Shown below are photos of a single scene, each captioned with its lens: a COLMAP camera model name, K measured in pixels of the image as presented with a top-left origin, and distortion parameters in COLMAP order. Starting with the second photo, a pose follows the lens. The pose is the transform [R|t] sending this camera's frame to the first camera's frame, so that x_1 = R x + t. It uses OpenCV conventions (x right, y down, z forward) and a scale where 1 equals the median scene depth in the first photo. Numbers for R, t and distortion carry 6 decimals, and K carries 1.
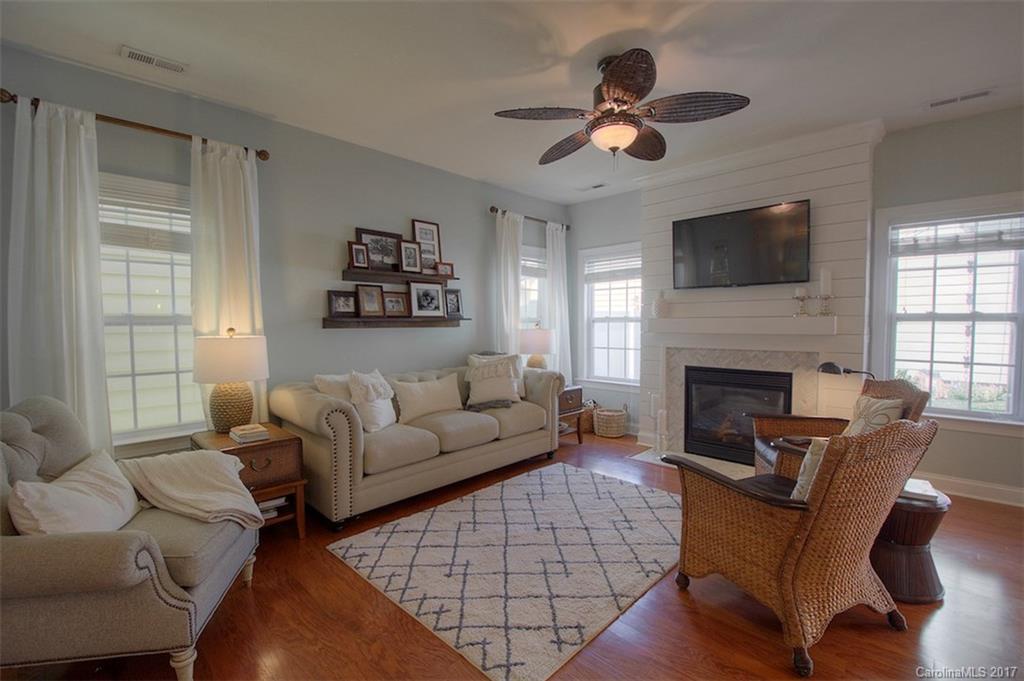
lens RADIAL K [[448.6, 0, 512.9], [0, 448.6, 348.5], [0, 0, 1]] dist [-0.001530, -0.016115]
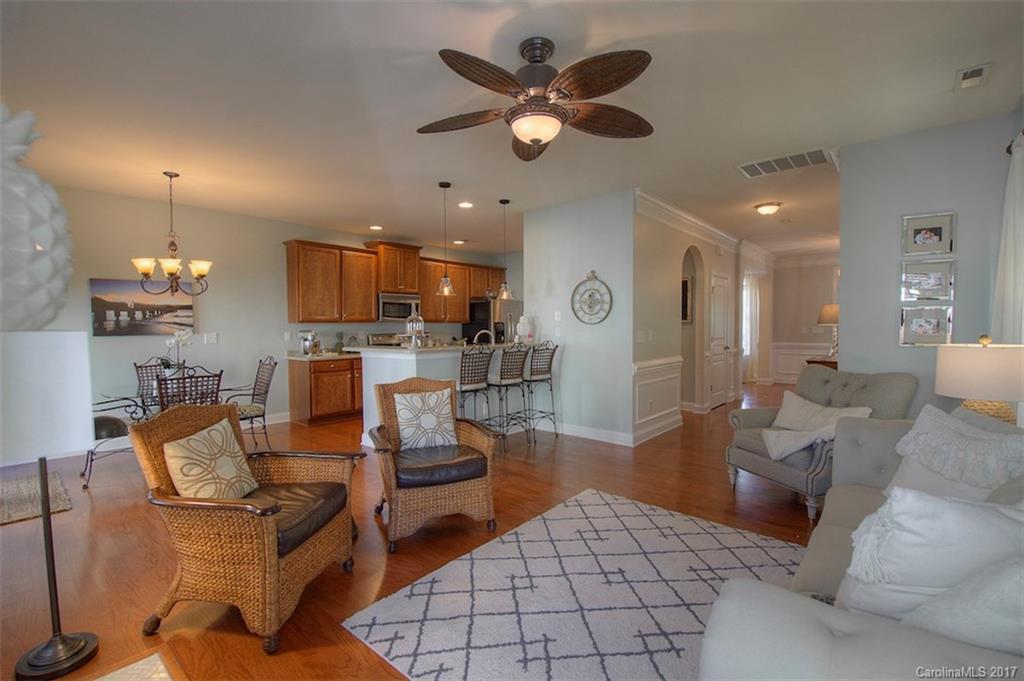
lens RADIAL K [[450.1, 0, 507.0], [0, 450.1, 337.0], [0, 0, 1]] dist [0.001232, -0.015373]
pose [[-0.998391, 0.011616, -0.055495, 0.246783], [0.006876, 0.996369, 0.084864, -0.092980], [0.056279, 0.084346, -0.994846, 1.407178]]
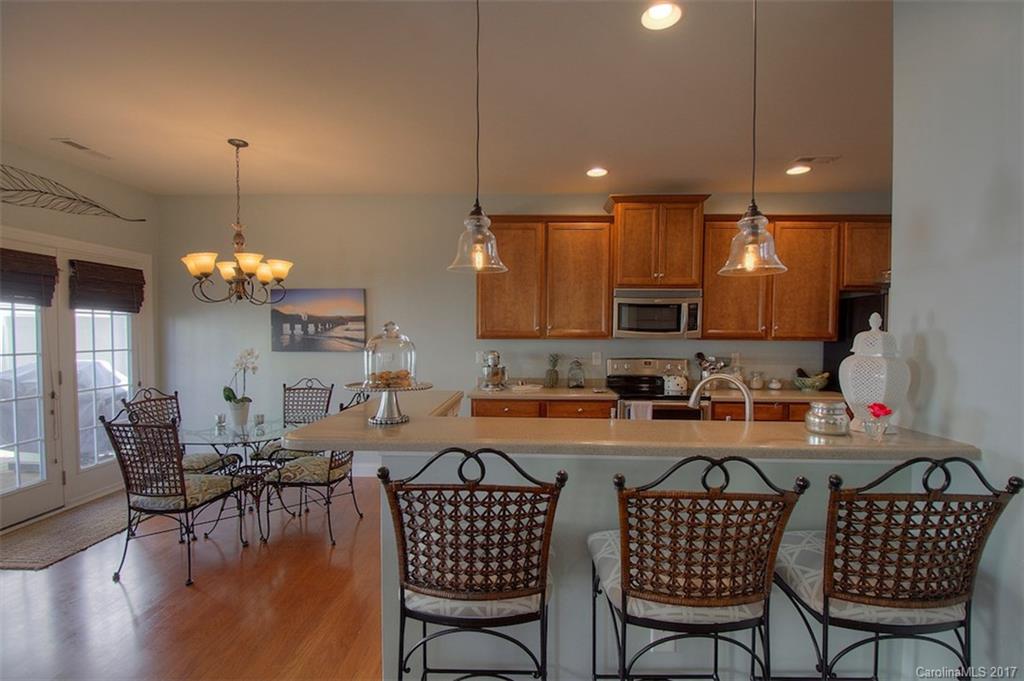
lens RADIAL K [[459.9, 0, 515.8], [0, 459.9, 344.8], [0, 0, 1]] dist [0.002542, -0.016561]
pose [[-0.676004, -0.017569, 0.736688, 0.003751], [0.039977, 0.997369, 0.060469, -0.058837], [-0.735812, 0.070328, -0.673524, 0.359005]]
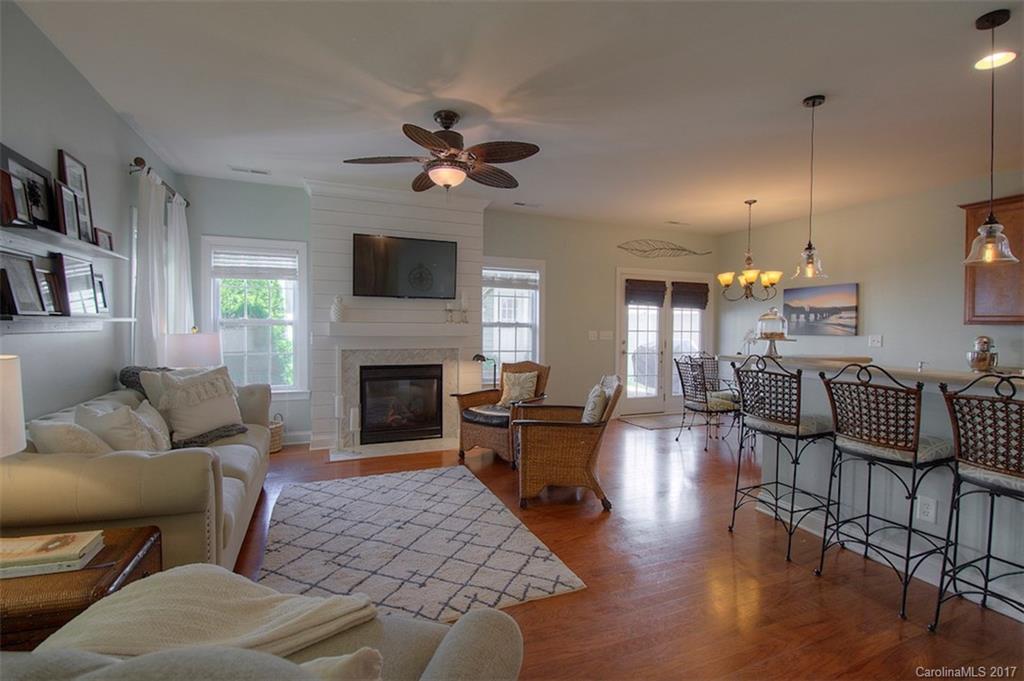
lens RADIAL K [[459.9, 0, 515.8], [0, 459.9, 344.8], [0, 0, 1]] dist [0.002542, -0.016561]
pose [[0.387318, -0.029621, 0.921470, -0.624815], [0.040622, 0.999061, 0.015041, -0.018034], [-0.921051, 0.031606, 0.388157, 0.257245]]
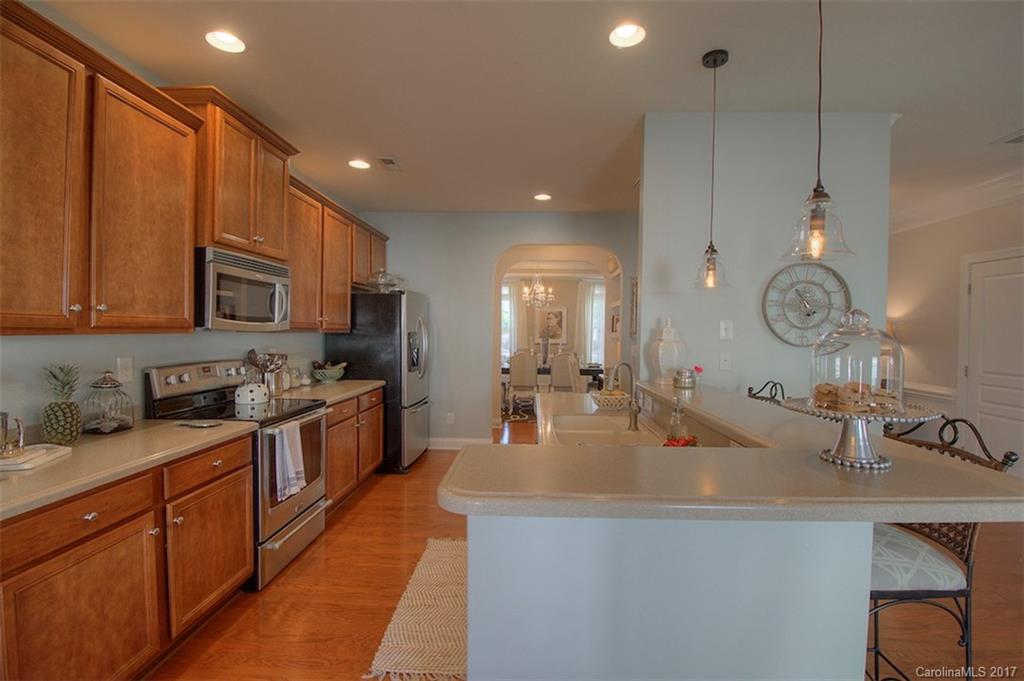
lens RADIAL K [[459.9, 0, 515.8], [0, 459.9, 344.8], [0, 0, 1]] dist [0.002542, -0.016561]
pose [[-0.745105, 0.015252, -0.666773, 0.812625], [-0.047009, 0.996051, 0.075317, -0.047808], [0.665288, 0.087463, -0.741446, 0.209275]]
